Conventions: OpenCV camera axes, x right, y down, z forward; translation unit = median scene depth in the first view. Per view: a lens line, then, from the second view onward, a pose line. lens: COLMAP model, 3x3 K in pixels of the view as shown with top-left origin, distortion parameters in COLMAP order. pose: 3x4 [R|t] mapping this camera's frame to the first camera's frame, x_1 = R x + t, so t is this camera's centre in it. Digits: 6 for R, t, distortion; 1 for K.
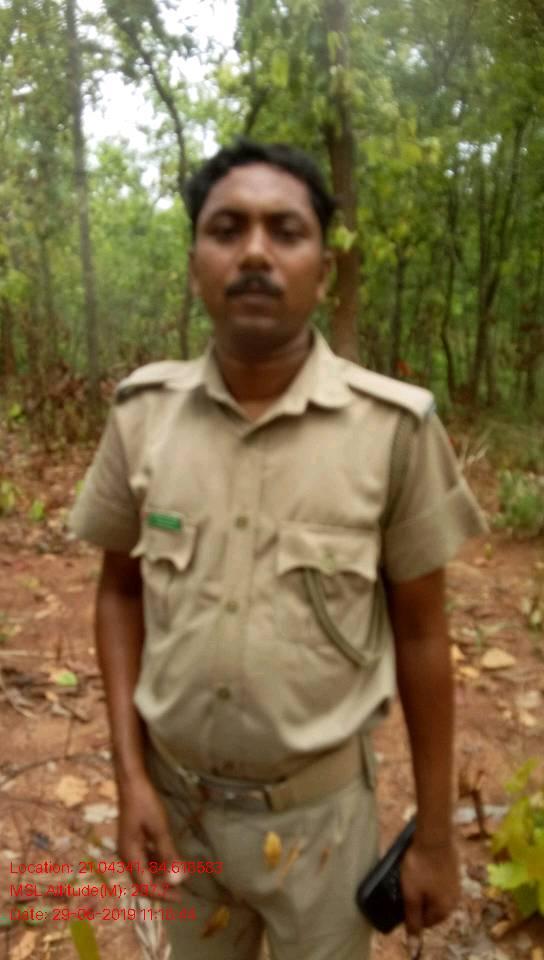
lens RADIAL K [[716.1, 0, 279.4], [0, 716.1, 483.3], [0, 0, 1]] dist [0.053765, -0.026524]
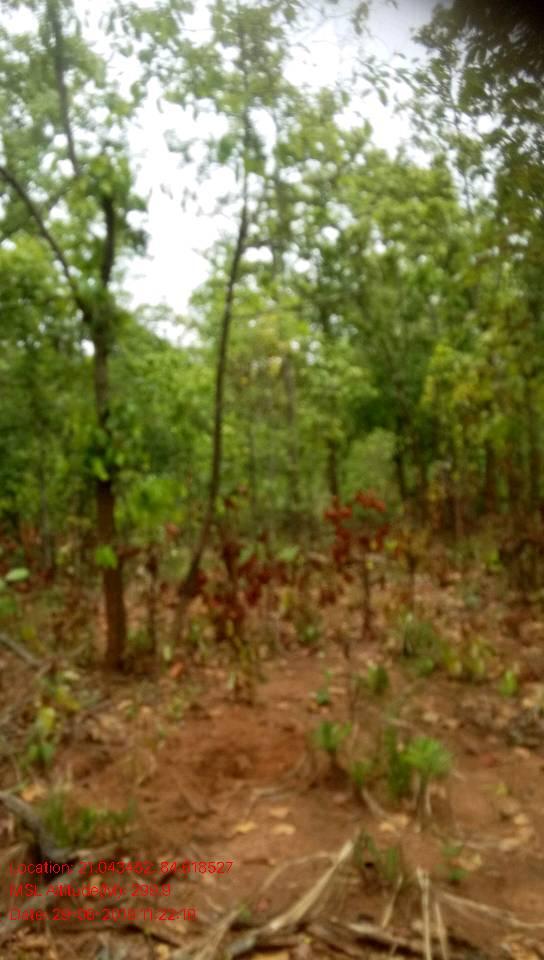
lens RADIAL K [[716.1, 0, 273.7], [0, 716.1, 489.0], [0, 0, 1]] dist [0.053765, -0.026524]
pose [[0.794713, -0.029349, -0.606275, -0.029796], [-0.075878, 0.986192, -0.147203, -0.043959], [0.602223, 0.162987, 0.781513, 0.117909]]
